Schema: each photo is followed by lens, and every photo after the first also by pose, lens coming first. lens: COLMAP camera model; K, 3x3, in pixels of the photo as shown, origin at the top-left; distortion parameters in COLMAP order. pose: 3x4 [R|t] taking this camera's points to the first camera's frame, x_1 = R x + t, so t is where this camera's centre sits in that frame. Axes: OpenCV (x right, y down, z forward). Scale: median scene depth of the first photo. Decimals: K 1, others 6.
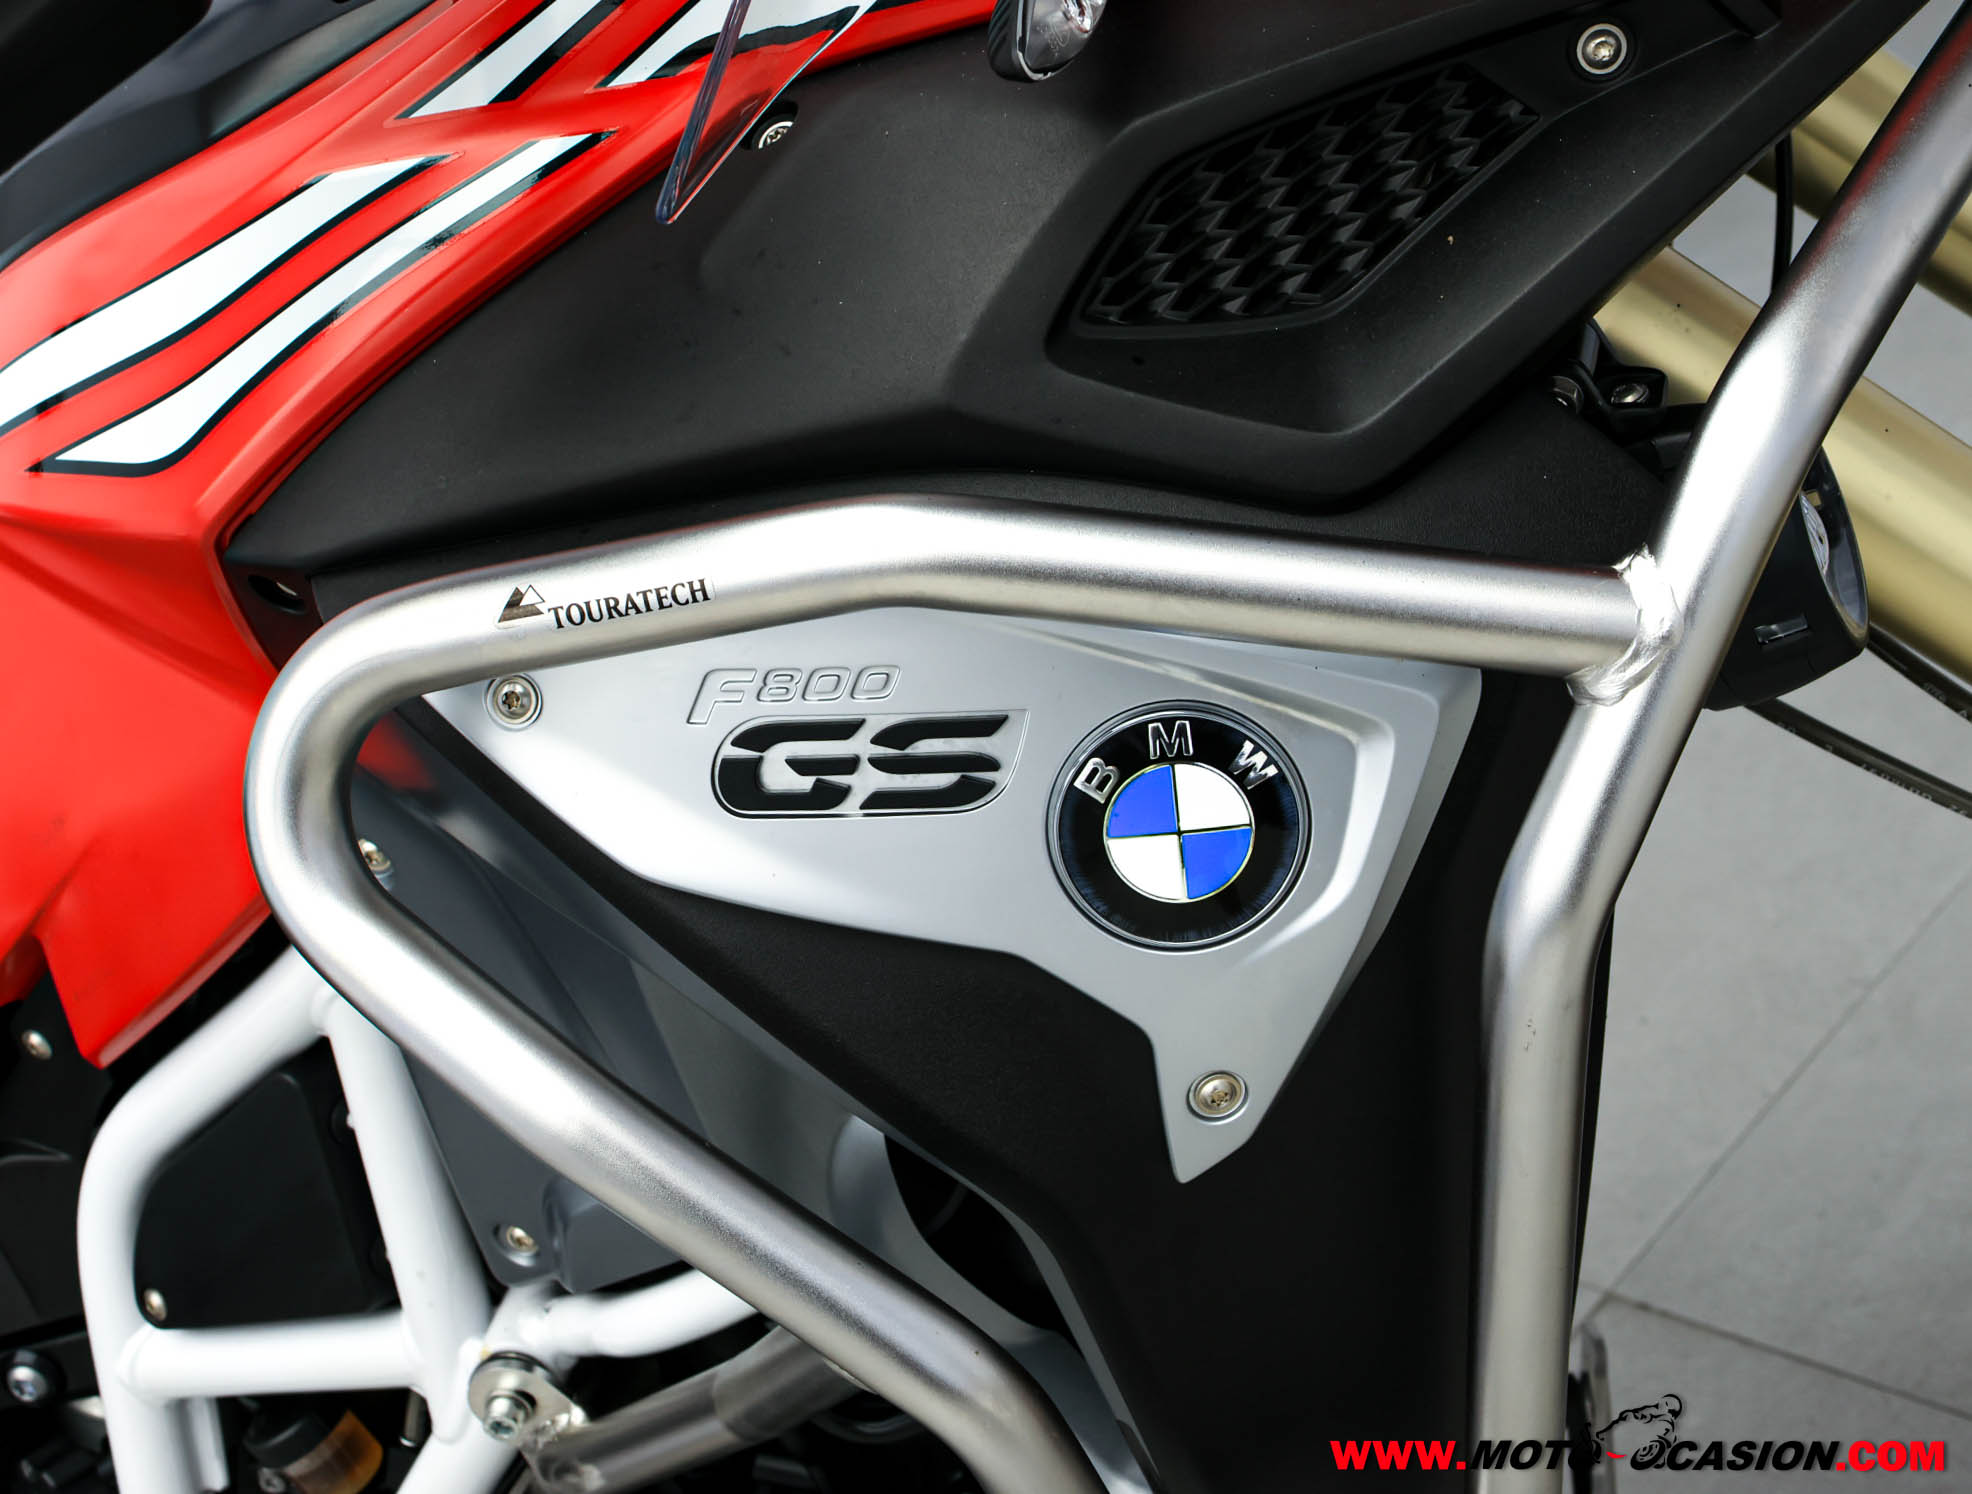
lens RADIAL K [[3730.8, 0, 986.0], [0, 3730.8, 747.0], [0, 0, 1]] dist [-0.013003, 1.369940]
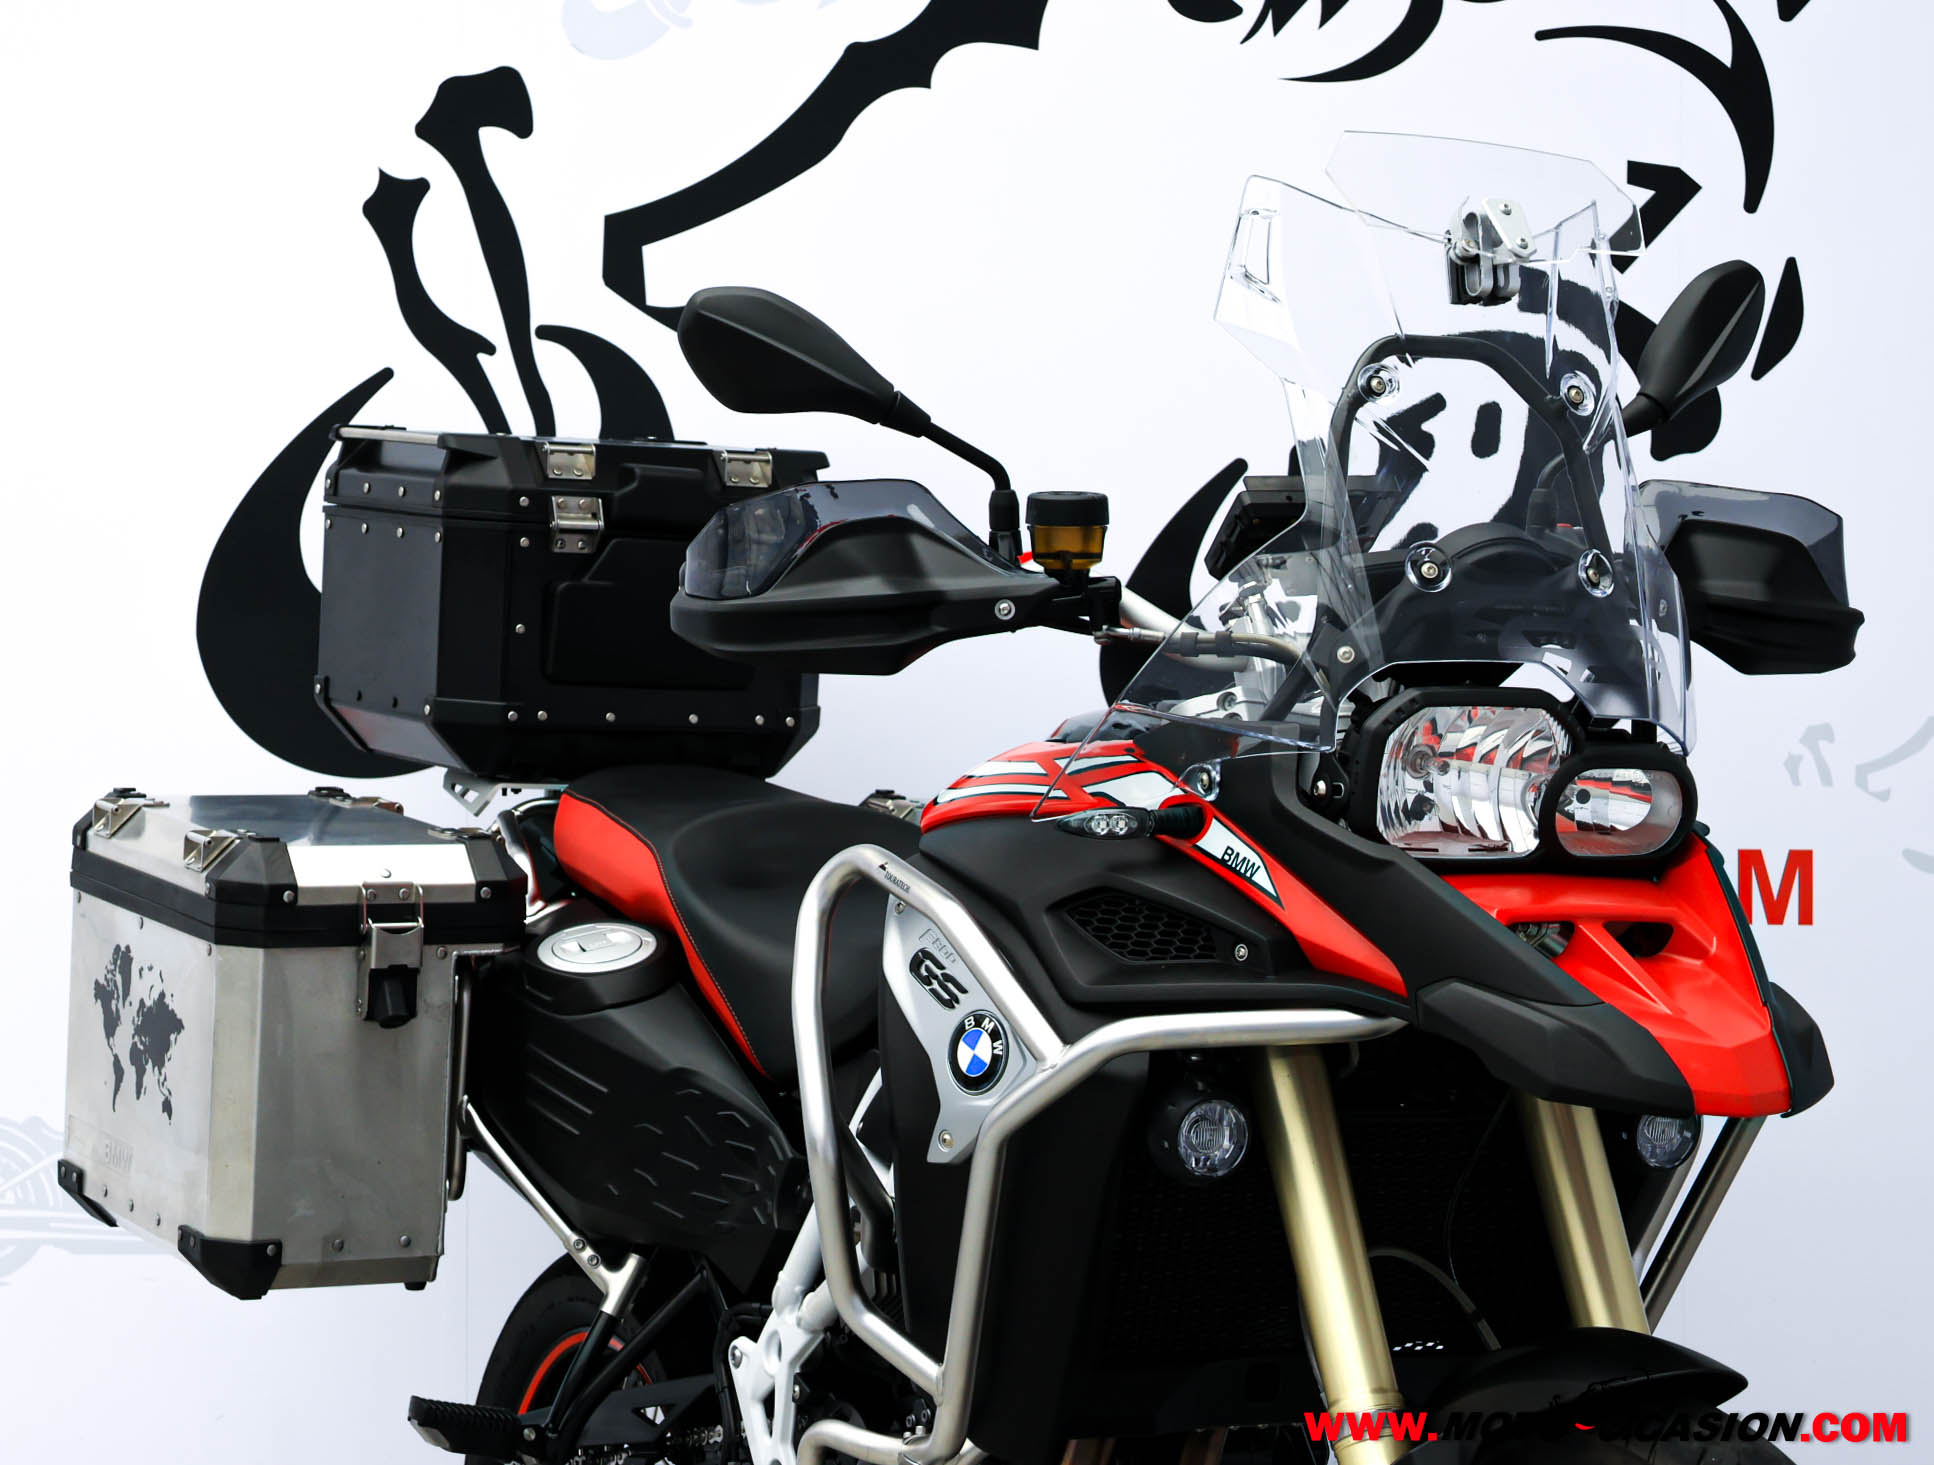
lens RADIAL K [[4557.3, 0, 967.0], [0, 4557.3, 732.5], [0, 0, 1]] dist [0.260178, 0.212575]
pose [[0.575670, 0.573516, -0.582824, 1.710825], [-0.671395, 0.738380, 0.063434, -0.333101], [0.466726, 0.354788, 0.810119, -1.771498]]
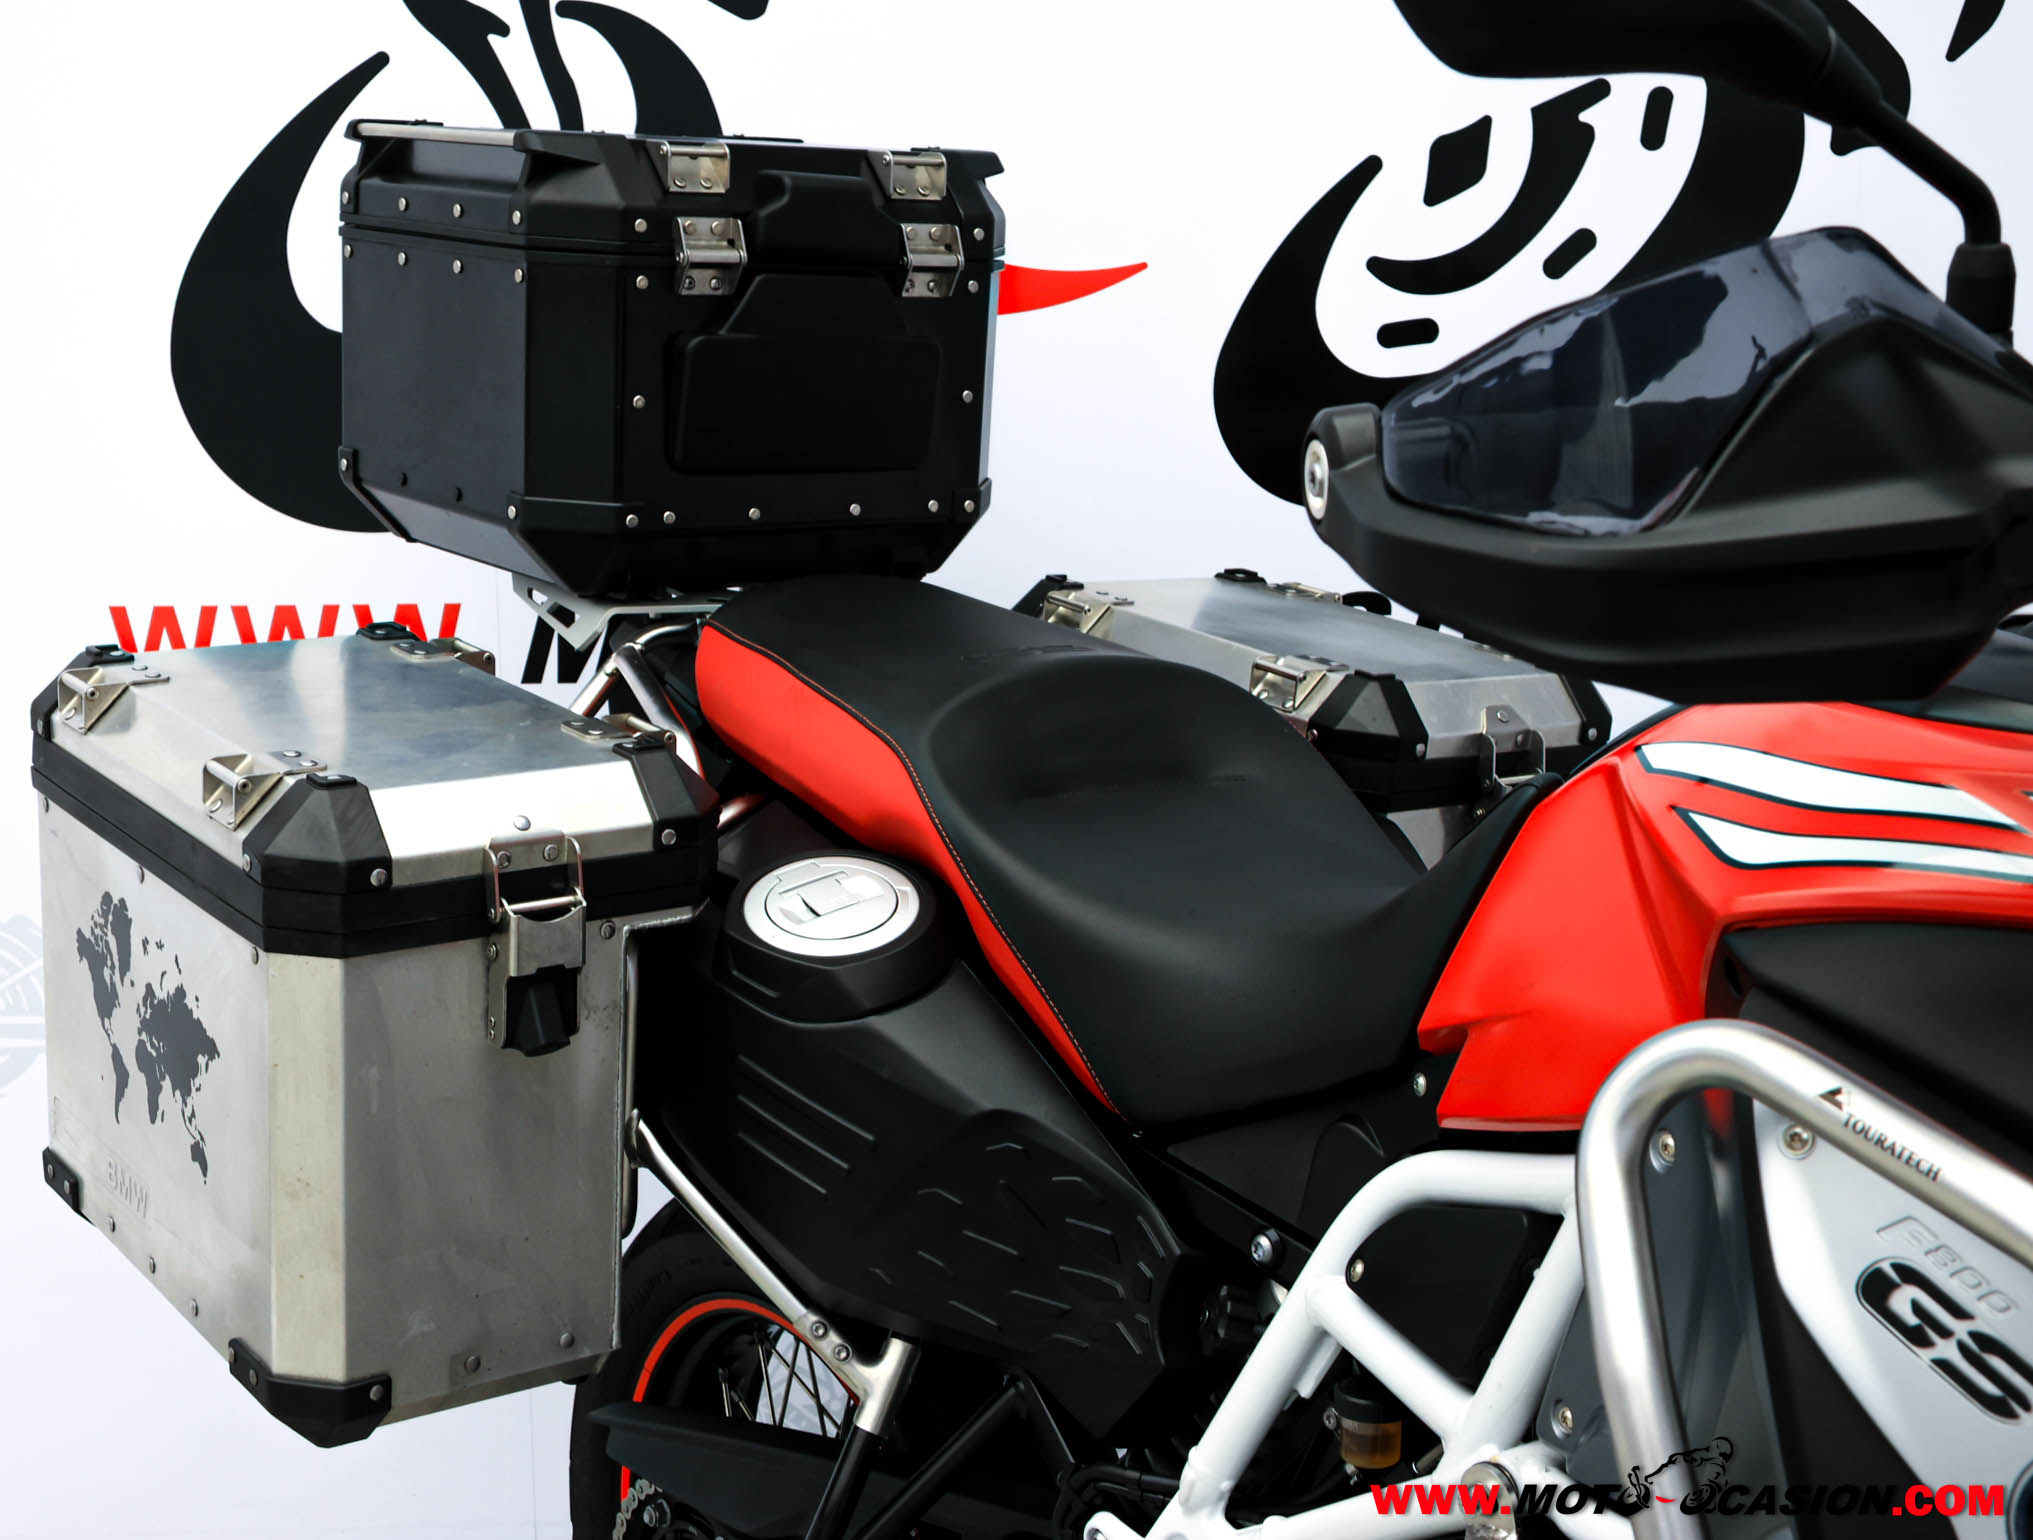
lens RADIAL K [[2854.0, 0, 1016.5], [0, 2854.0, 770.0], [0, 0, 1]] dist [0.012151, 0.100290]
pose [[0.652551, 0.637171, -0.410111, 0.036379], [-0.664924, 0.741055, 0.093346, -0.017178], [0.363392, 0.211780, 0.907246, -0.147995]]
